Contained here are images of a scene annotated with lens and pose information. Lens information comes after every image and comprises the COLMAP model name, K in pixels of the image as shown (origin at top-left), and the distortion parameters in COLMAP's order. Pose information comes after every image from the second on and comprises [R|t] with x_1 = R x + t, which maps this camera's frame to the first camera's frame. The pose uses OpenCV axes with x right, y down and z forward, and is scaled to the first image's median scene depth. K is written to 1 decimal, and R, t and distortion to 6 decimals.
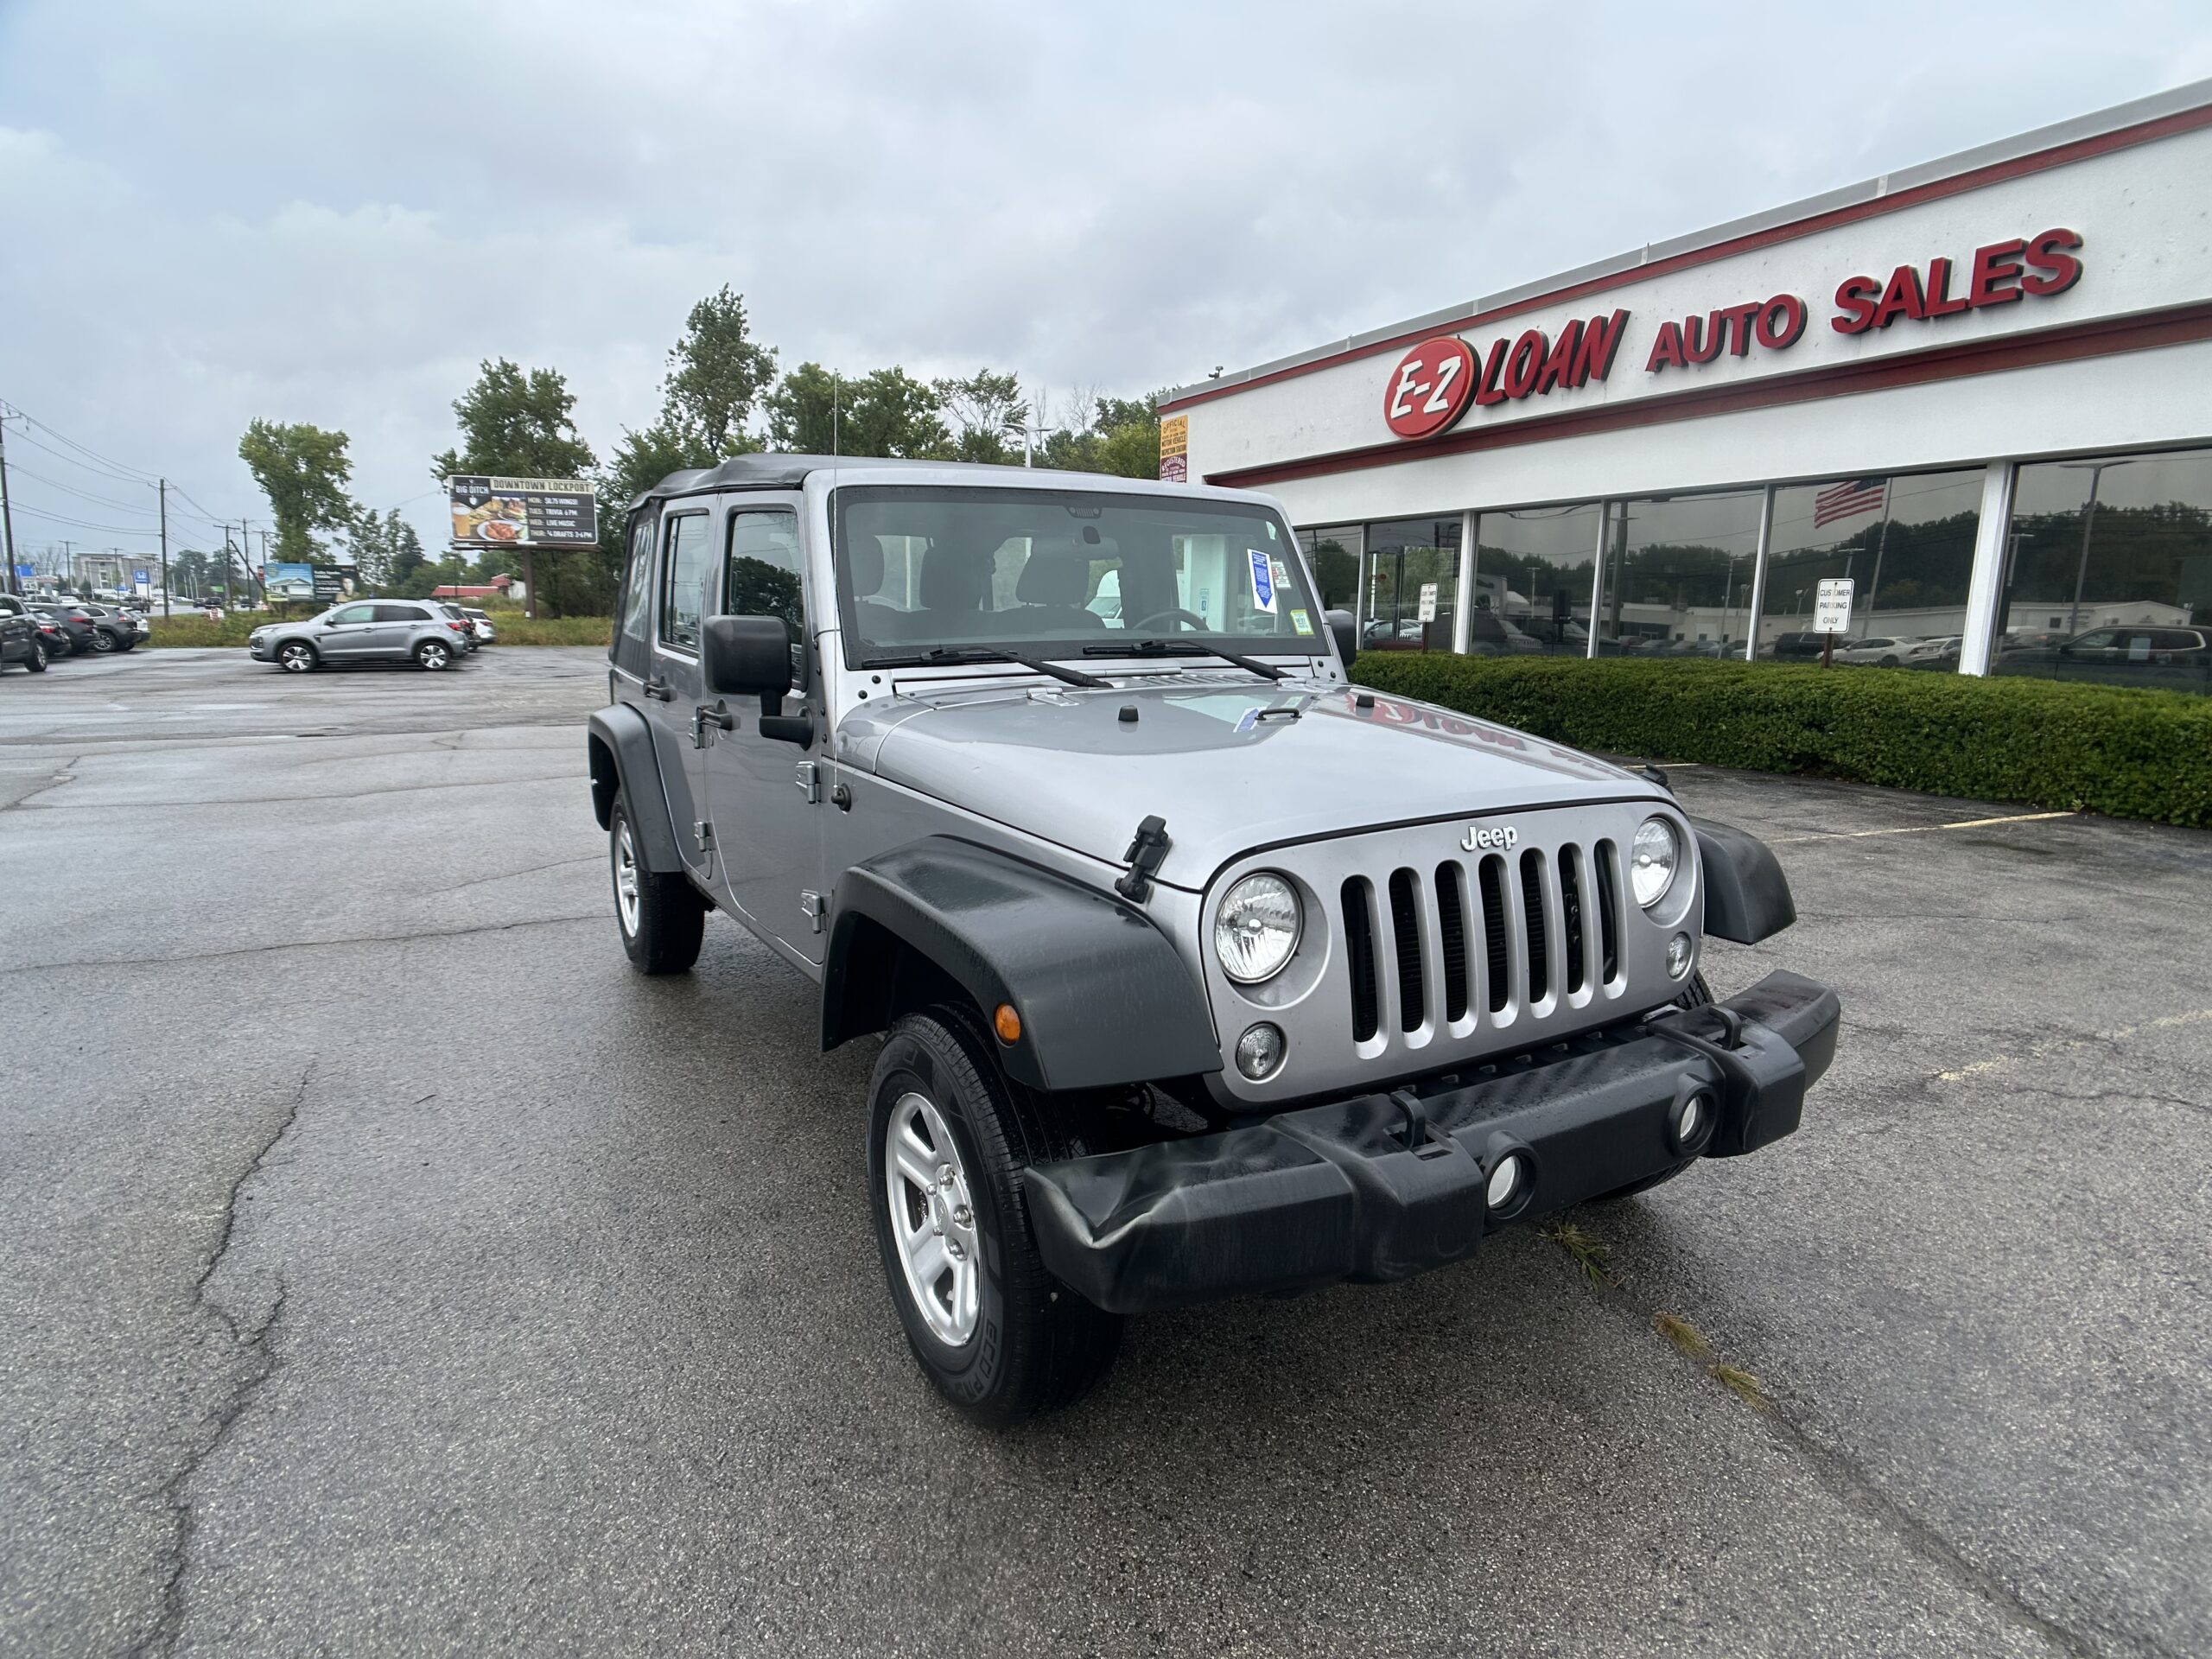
lens RADIAL K [[1297.8, 0, 1129.5], [0, 1297.8, 849.2], [0, 0, 1]] dist [-0.031061, 0.023640]
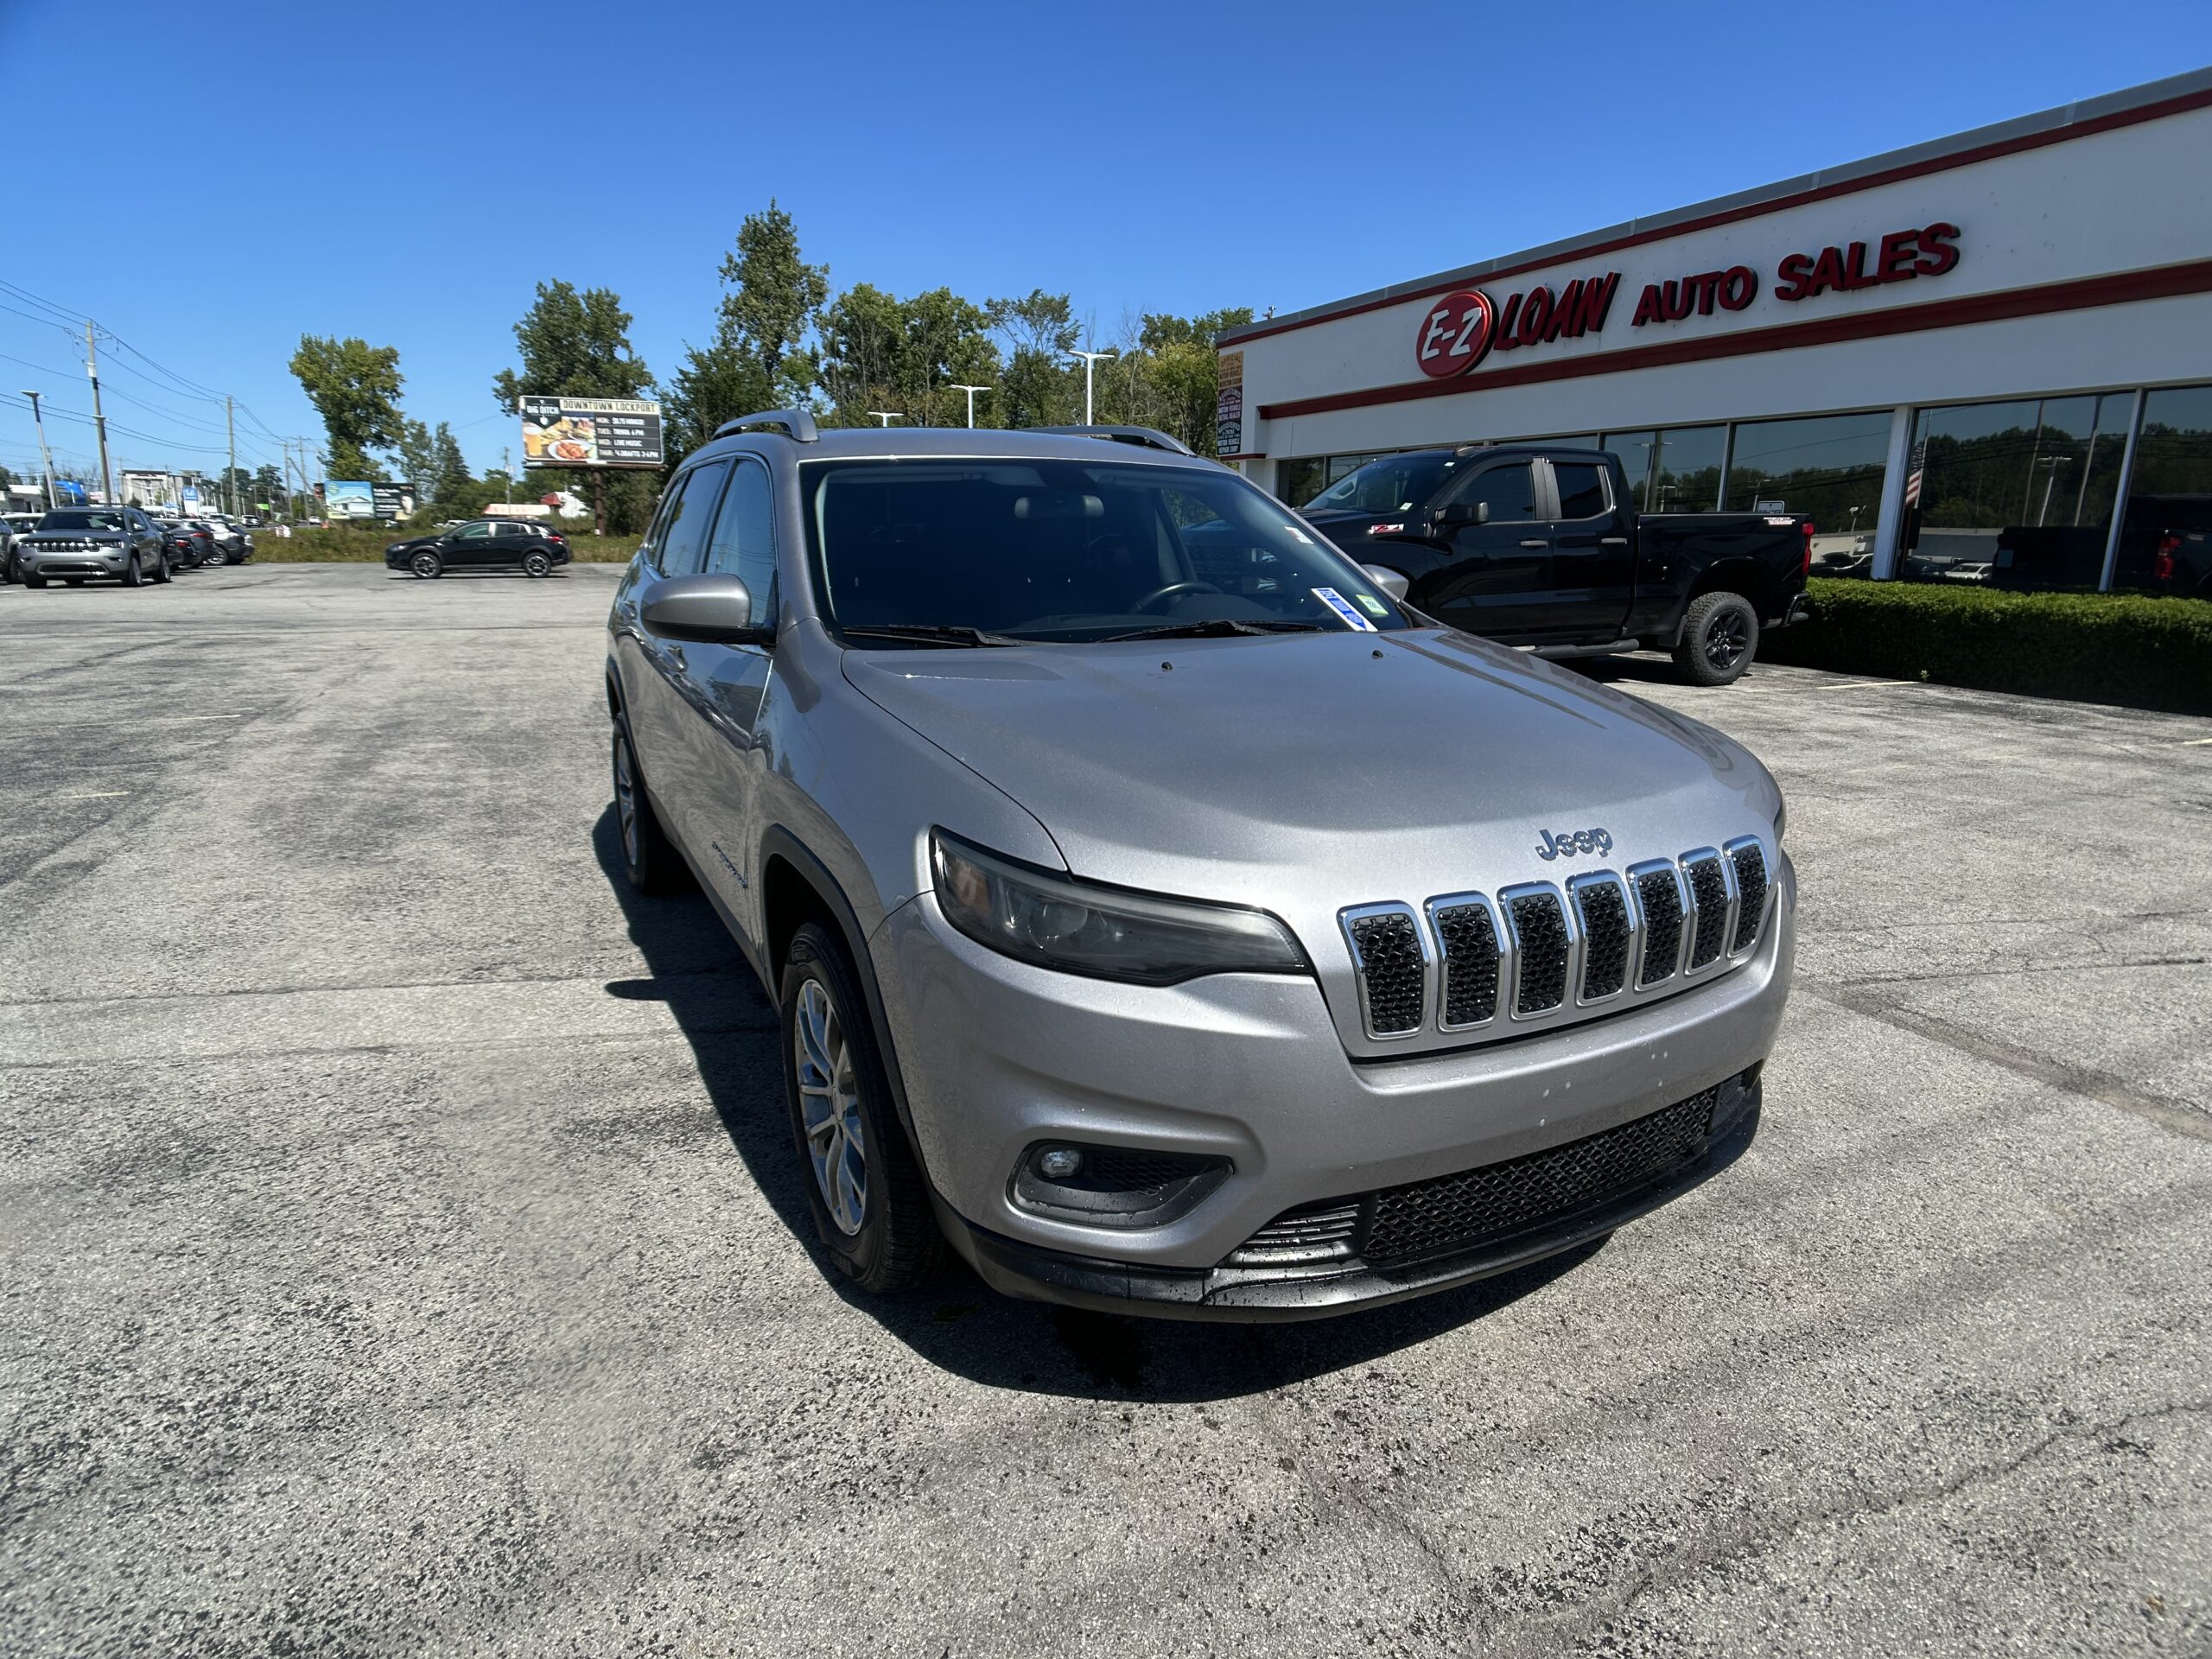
lens RADIAL K [[1297.8, 0, 1148.0], [0, 1297.8, 836.1], [0, 0, 1]] dist [-0.031061, 0.023640]
pose [[0.999851, 0.006907, -0.015806, -0.021886], [-0.006123, 0.998773, 0.049150, 0.038007], [0.016126, -0.049045, 0.998666, -0.180519]]
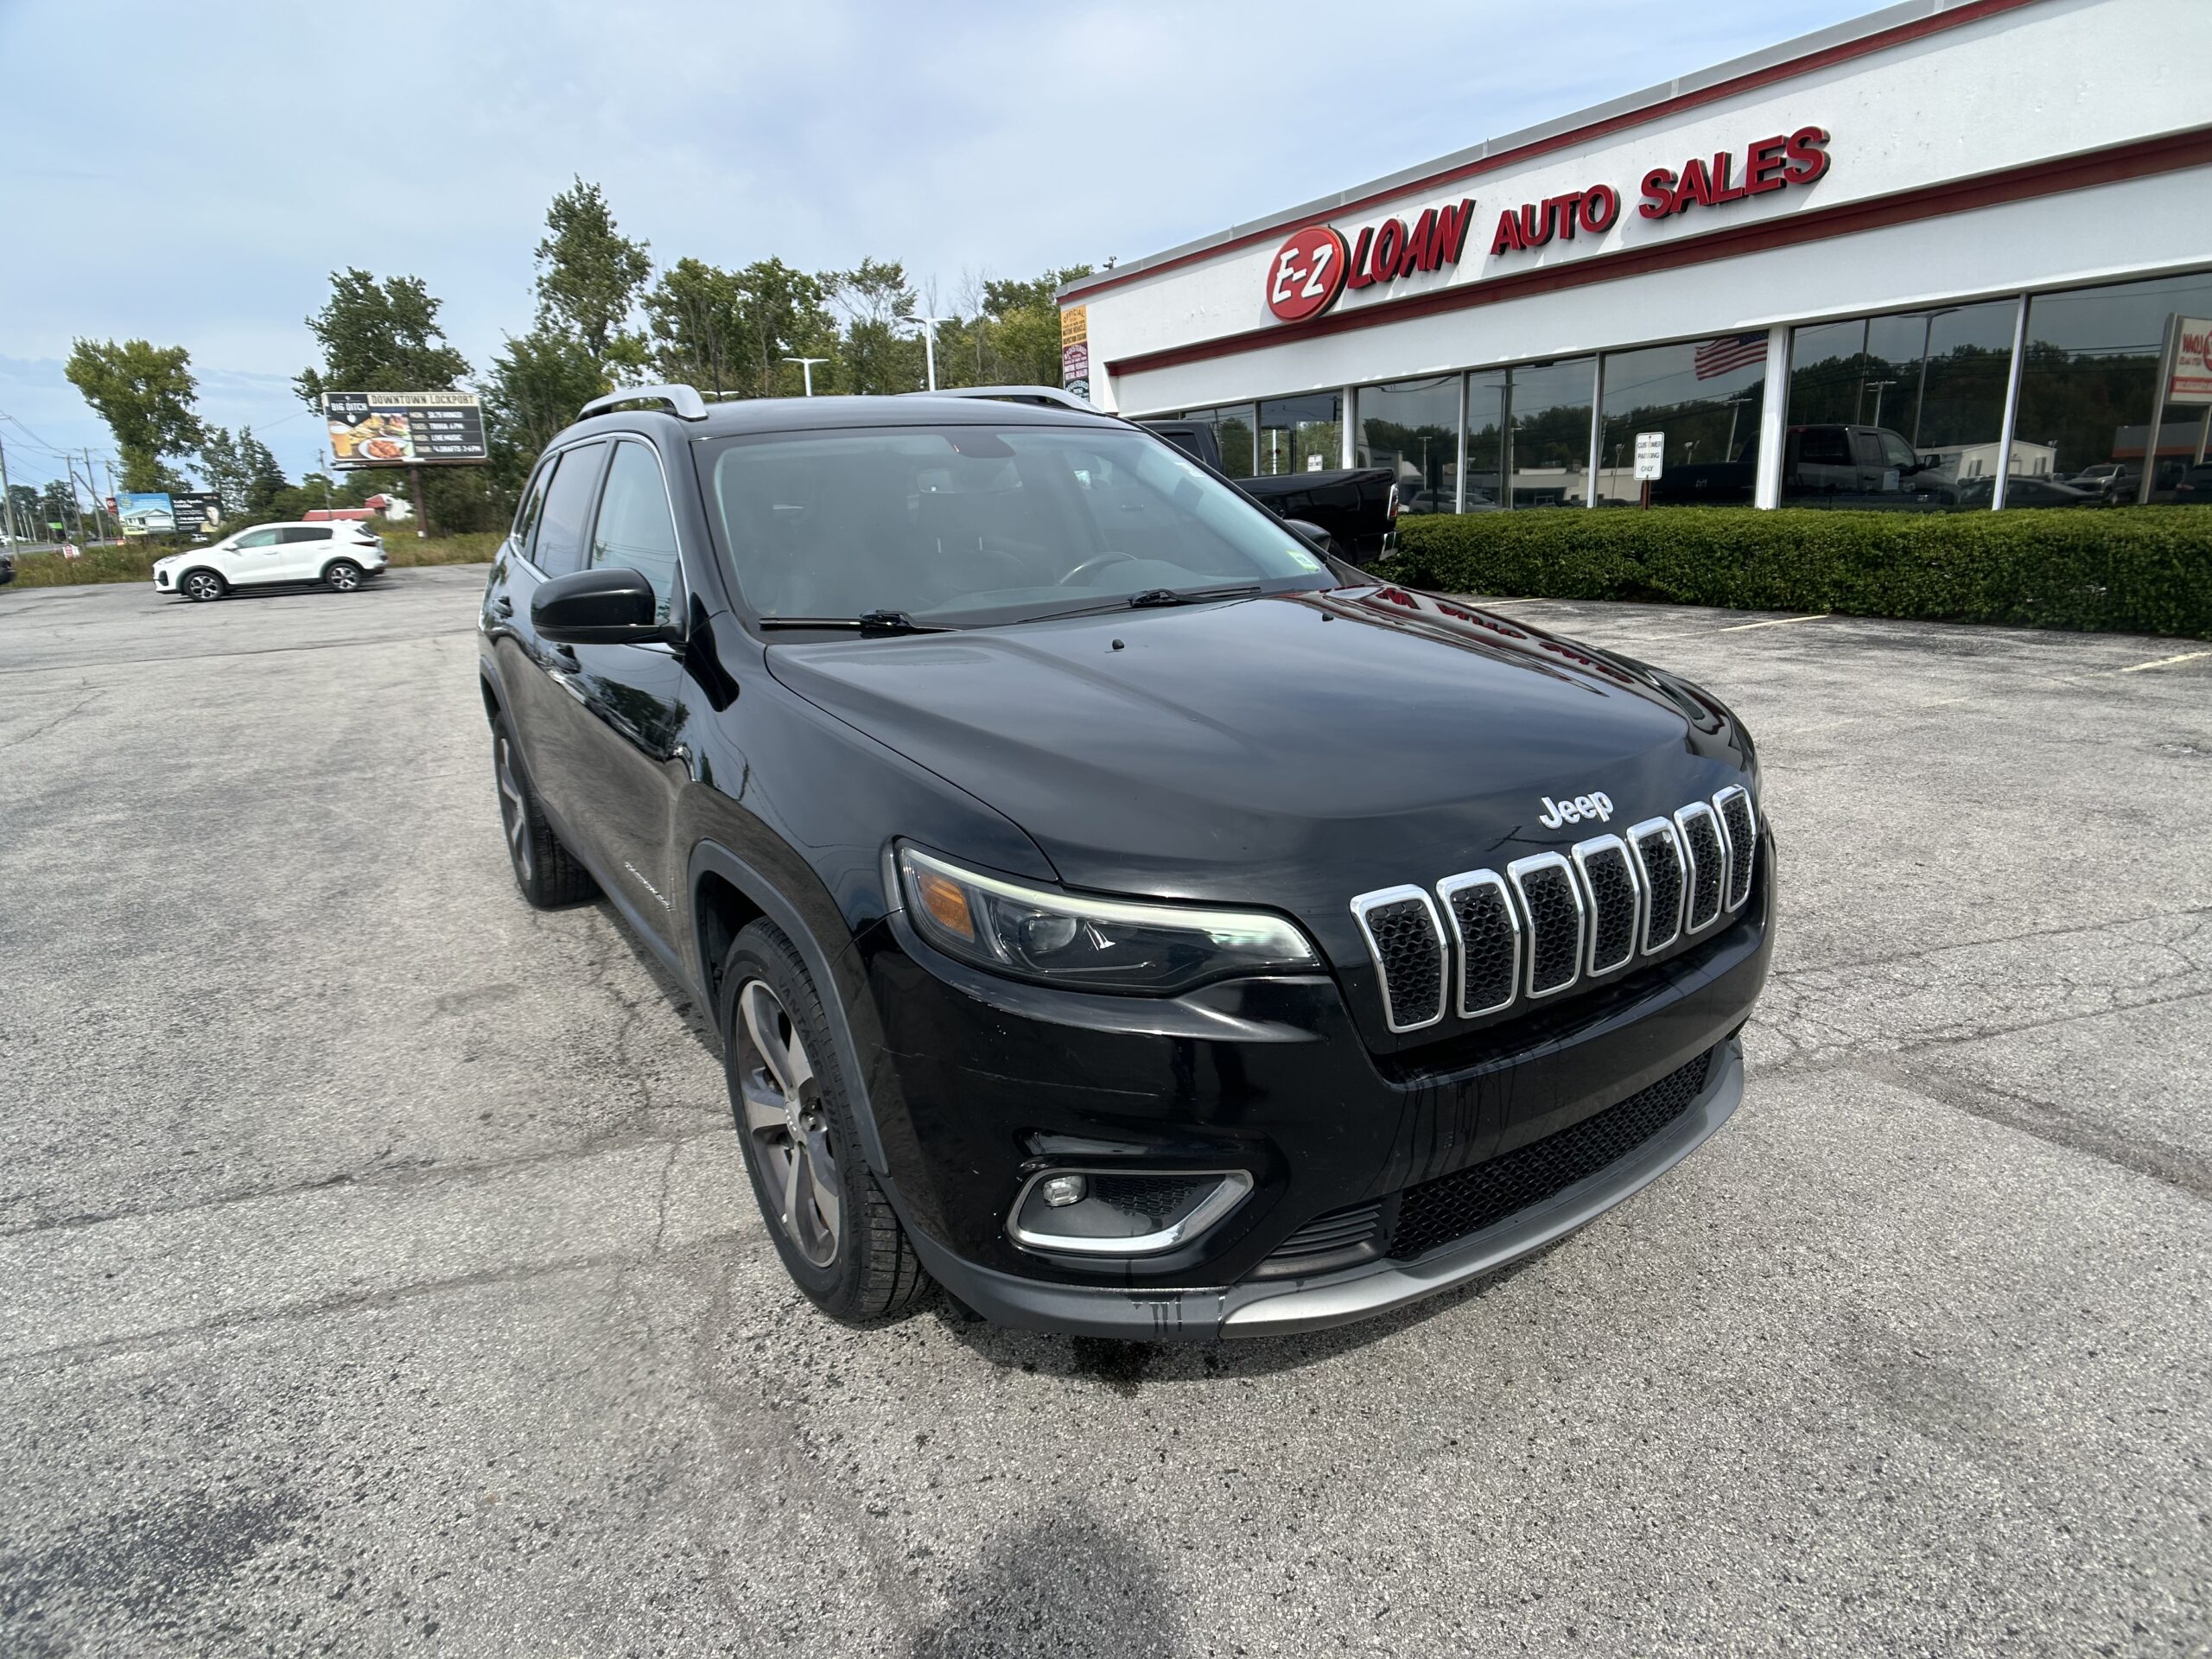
lens RADIAL K [[1297.8, 0, 1138.6], [0, 1297.8, 827.1], [0, 0, 1]] dist [-0.031061, 0.023640]
pose [[0.995567, -0.067505, 0.065494, -0.012831], [0.062927, 0.995588, 0.069599, 0.025405], [-0.069904, -0.065169, 0.995423, -0.110468]]
